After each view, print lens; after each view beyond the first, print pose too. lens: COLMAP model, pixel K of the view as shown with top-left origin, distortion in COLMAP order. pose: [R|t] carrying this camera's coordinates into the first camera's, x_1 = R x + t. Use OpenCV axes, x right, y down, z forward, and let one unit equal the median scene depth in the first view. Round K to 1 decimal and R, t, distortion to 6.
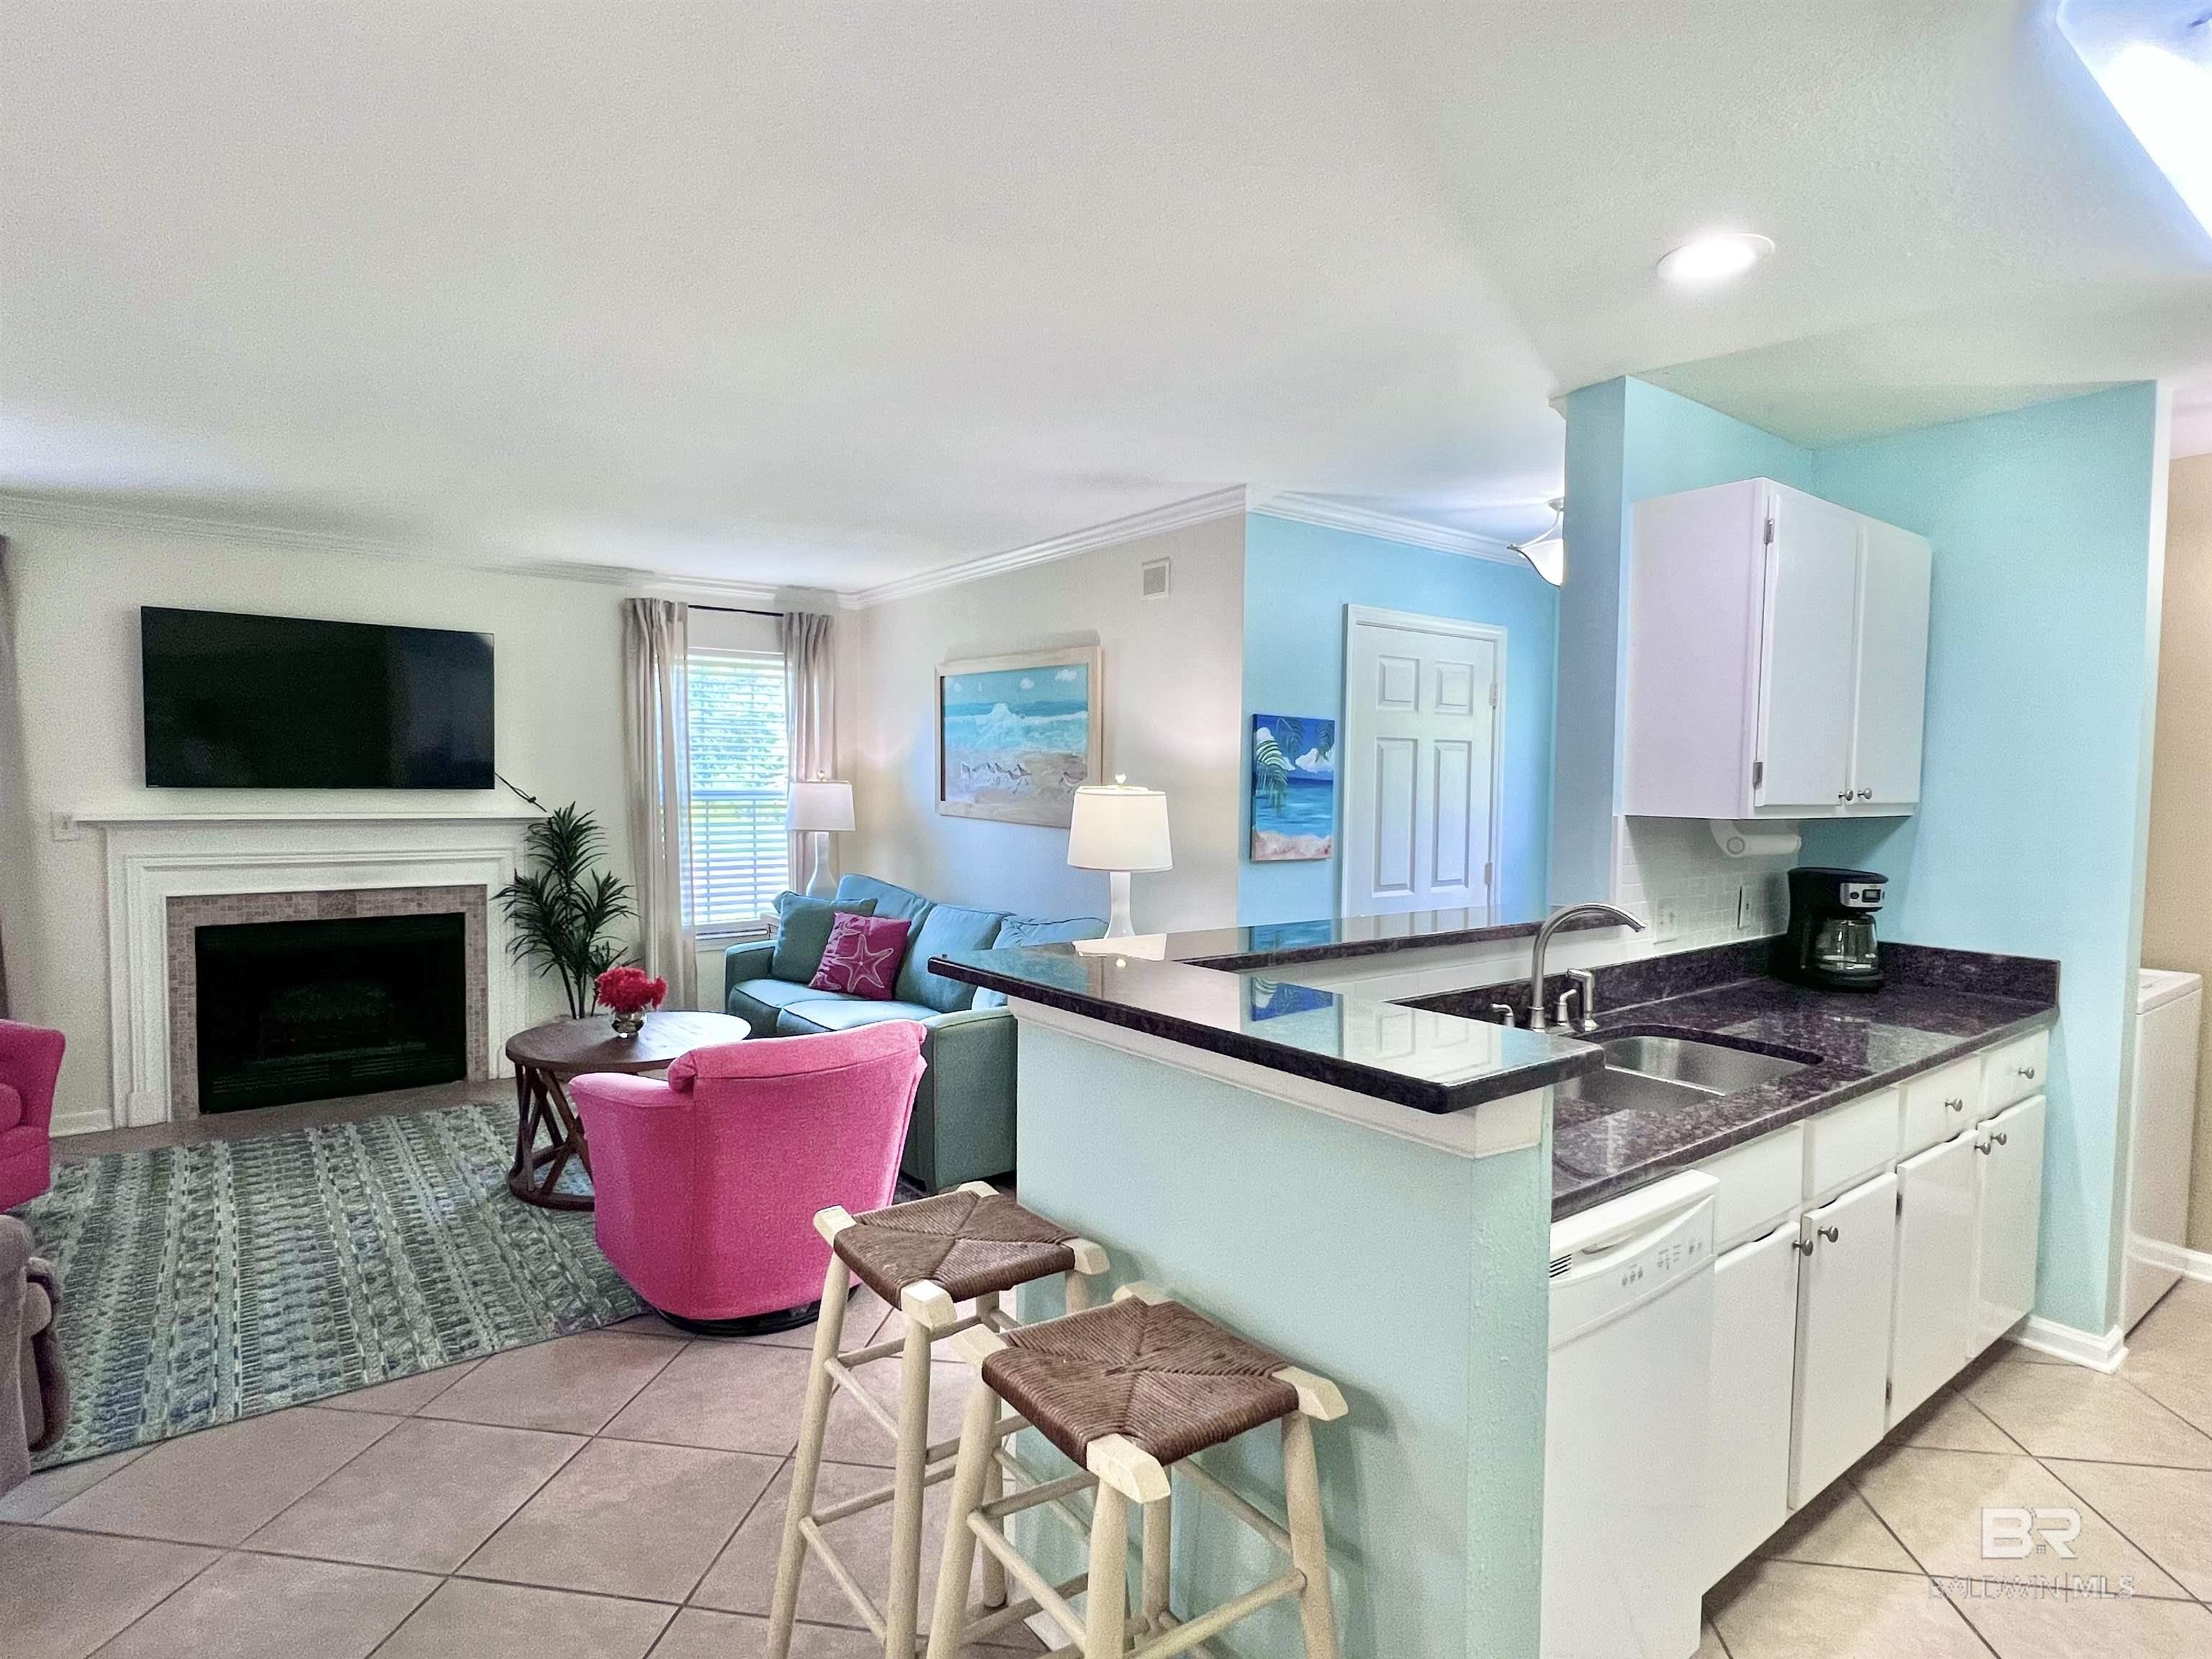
lens RADIAL K [[1146.5, 0, 1103.1], [0, 1146.5, 835.9], [0, 0, 1]] dist [-0.002046, 0.001229]
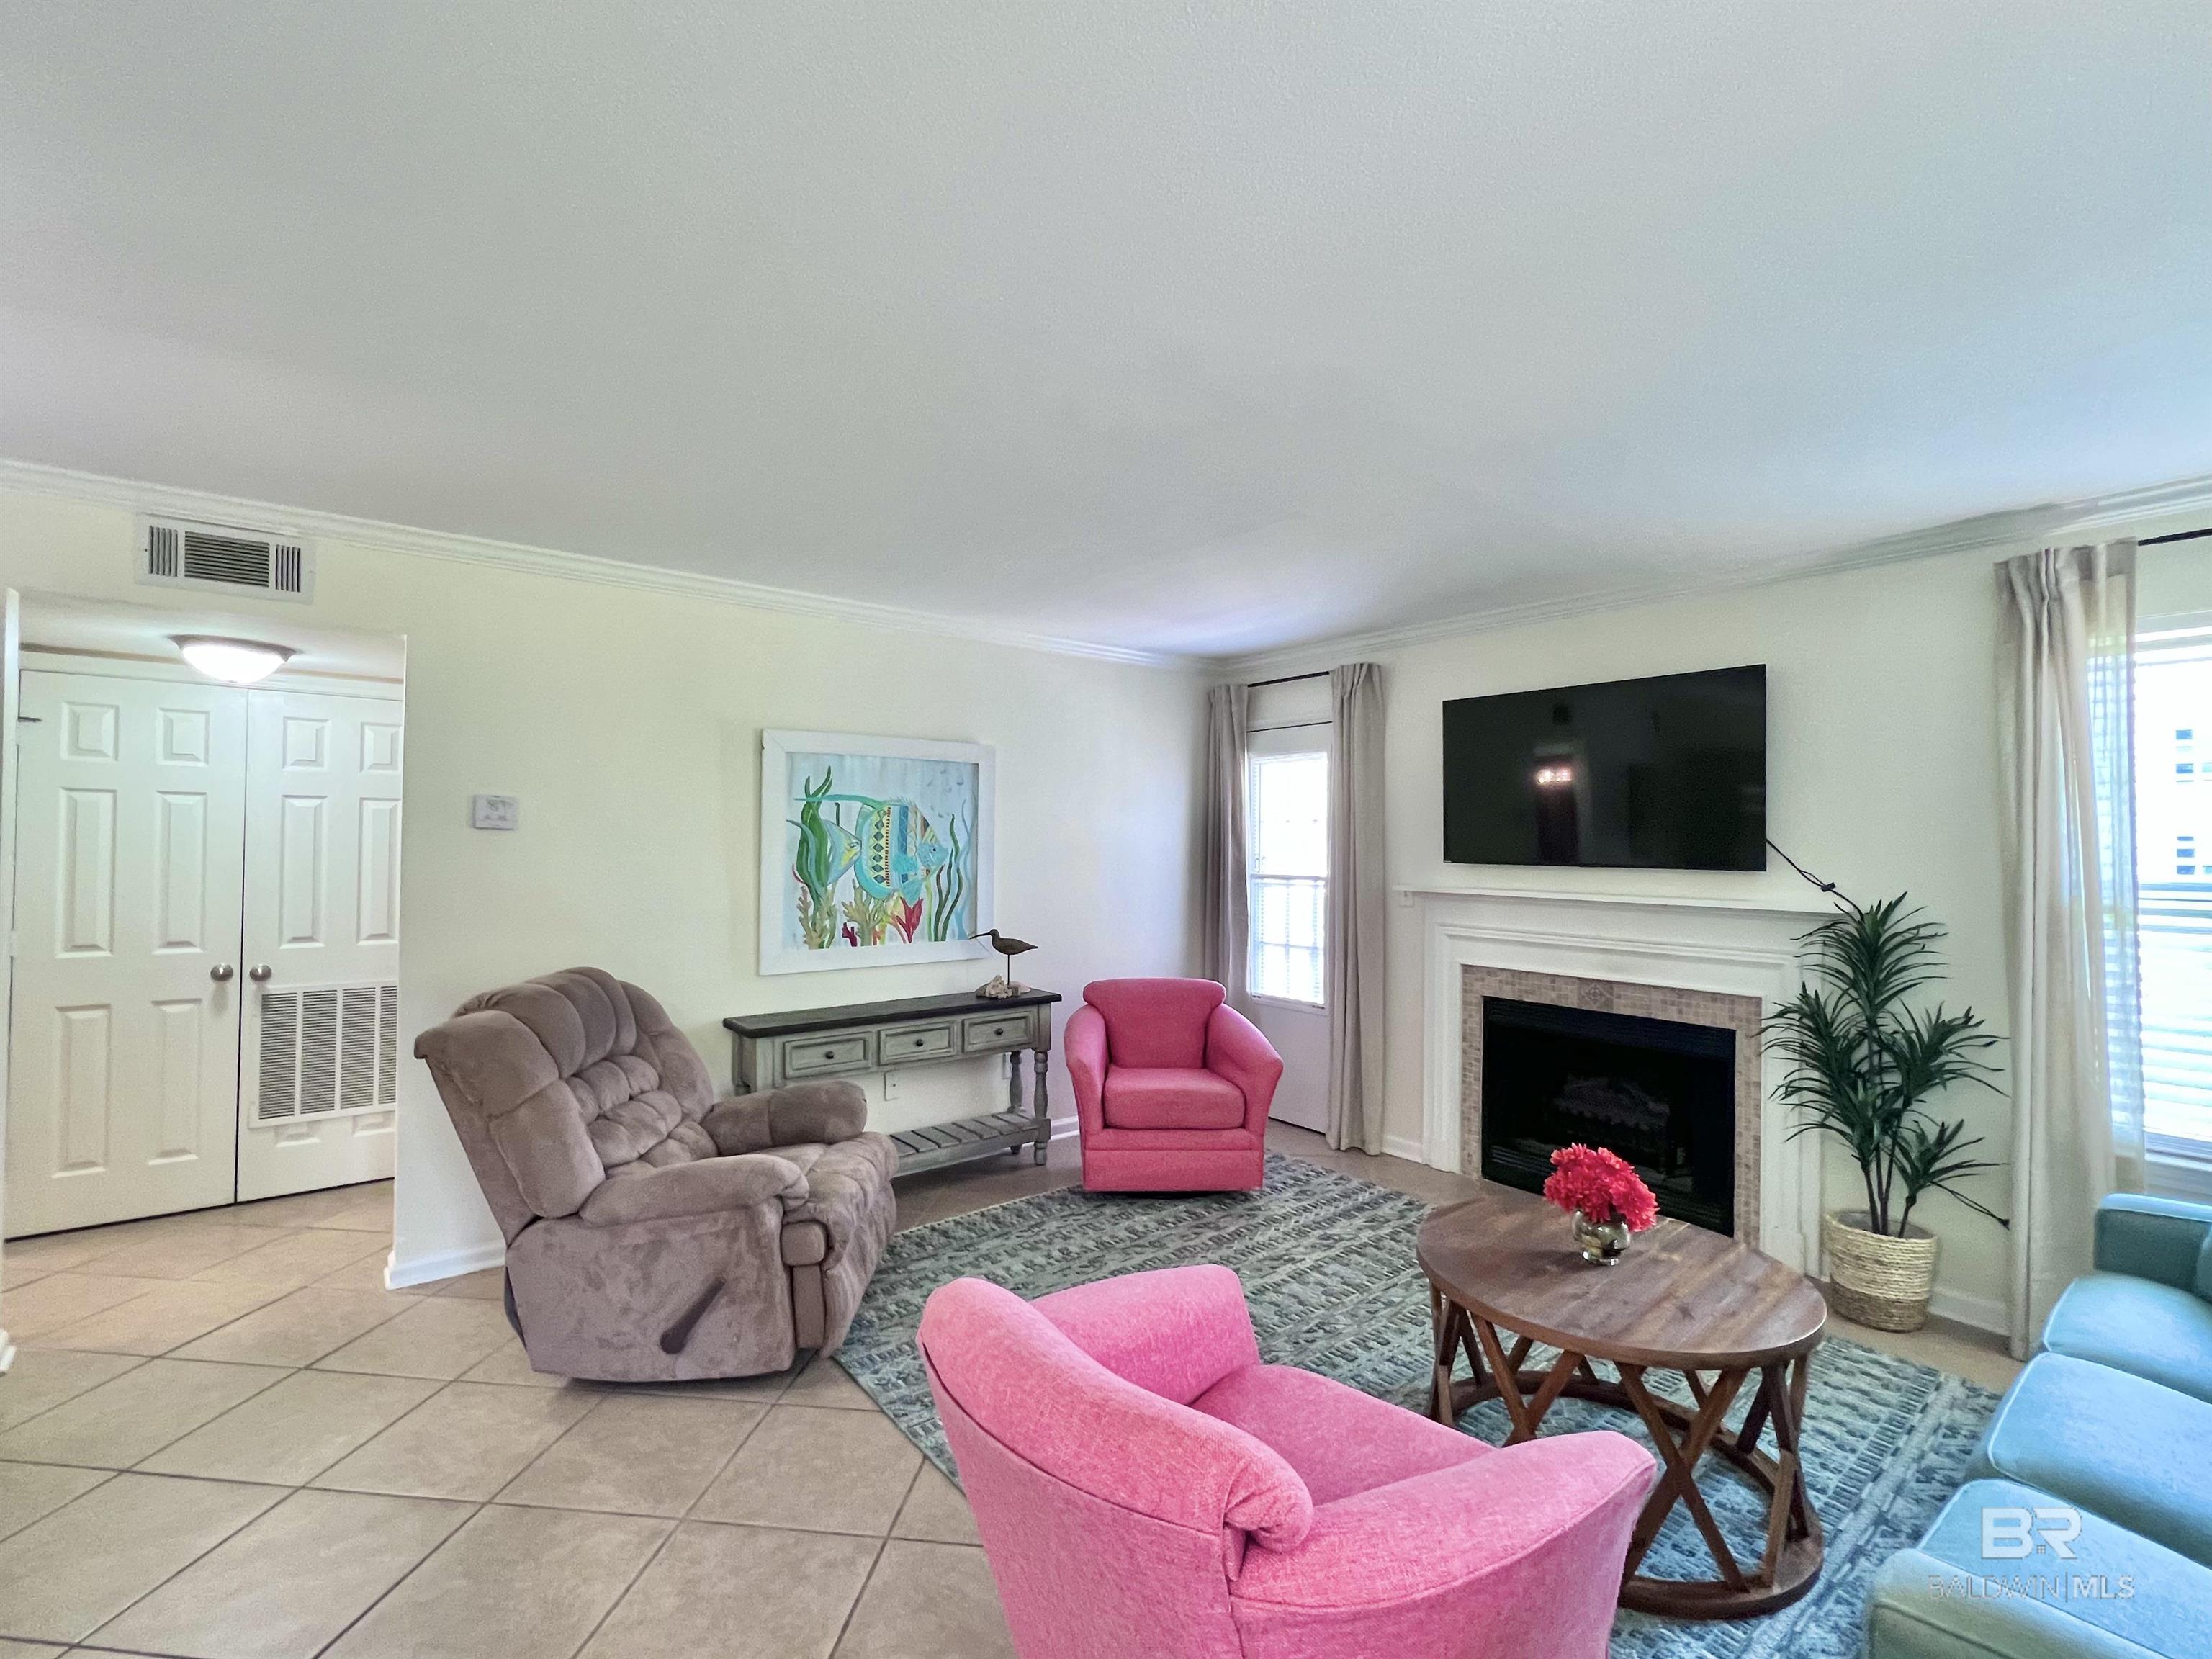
lens RADIAL K [[997.8, 0, 1097.3], [0, 997.8, 833.3], [0, 0, 1]] dist [-0.000450, -0.000724]
pose [[0.027121, -0.020794, -0.999416, 0.116676], [-0.059279, 0.997991, -0.022372, -0.028049], [0.997873, 0.059851, 0.025833, 0.611193]]
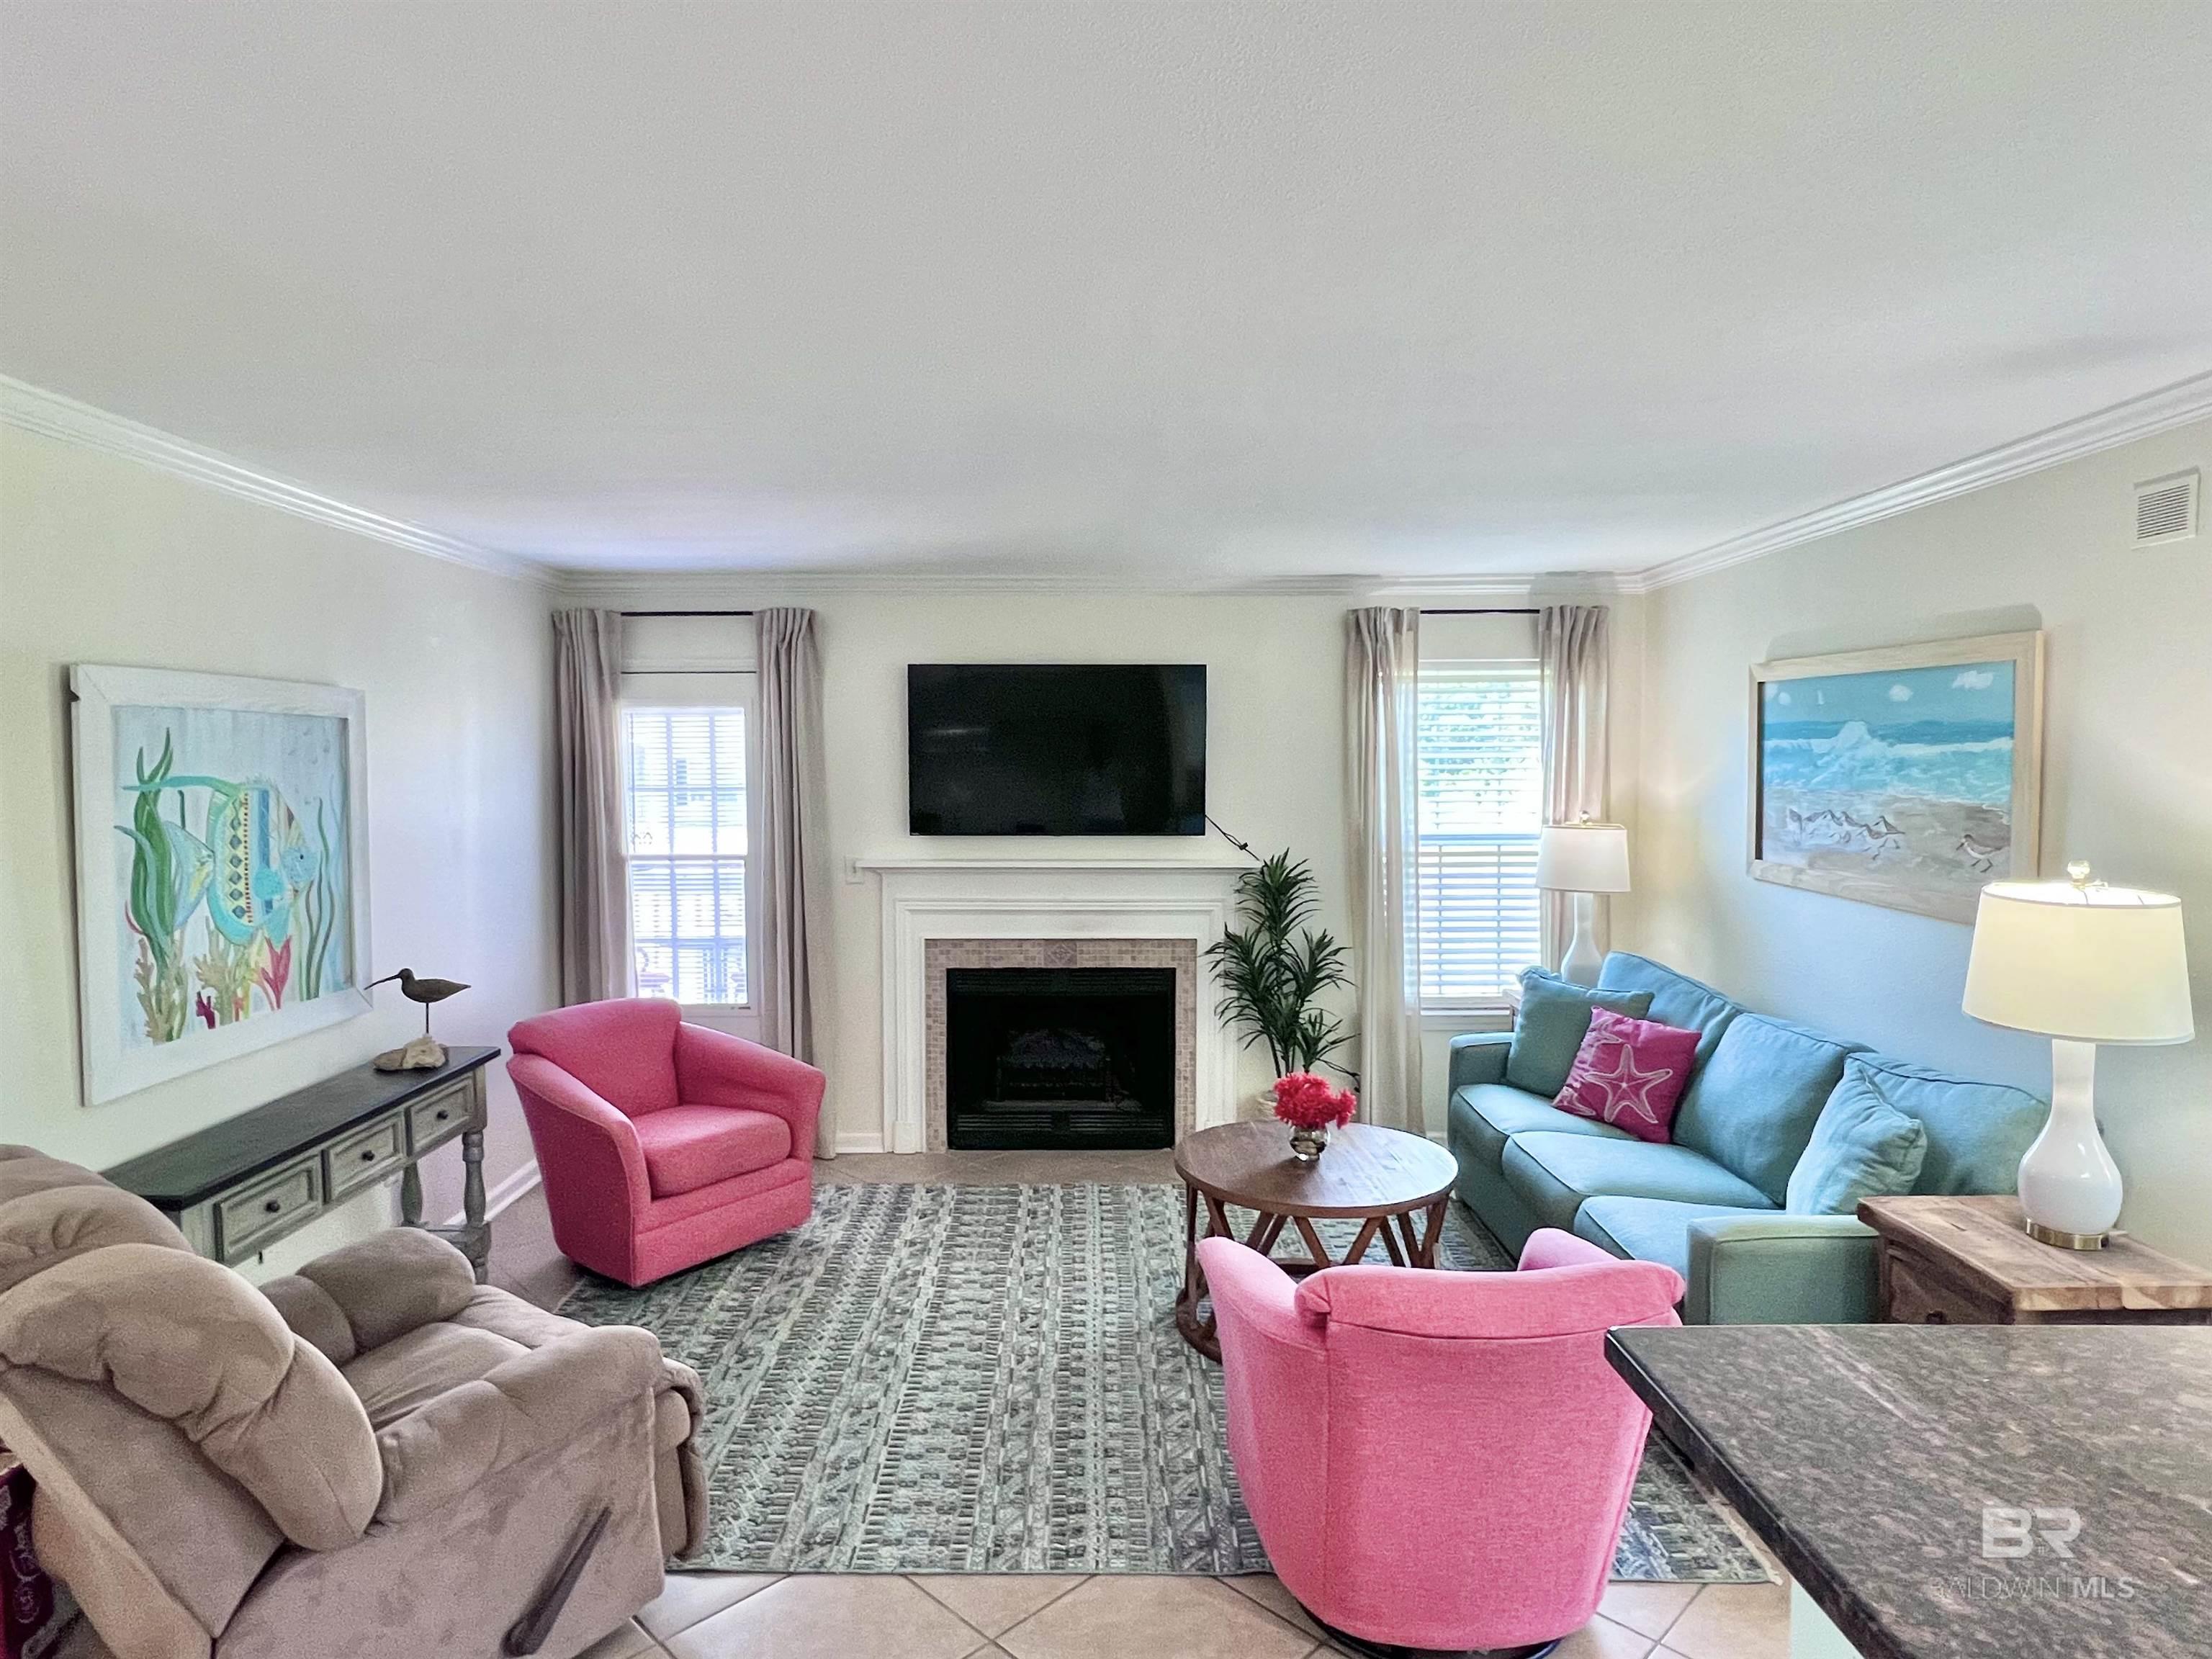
lens RADIAL K [[1270.2, 0, 1095.2], [0, 1270.2, 832.8], [0, 0, 1]] dist [-0.000468, 0.000000]
pose [[0.798129, 0.018501, -0.602203, 0.004222], [-0.018923, 0.999805, 0.005636, -0.051985], [0.602190, 0.006898, 0.798323, 0.162483]]
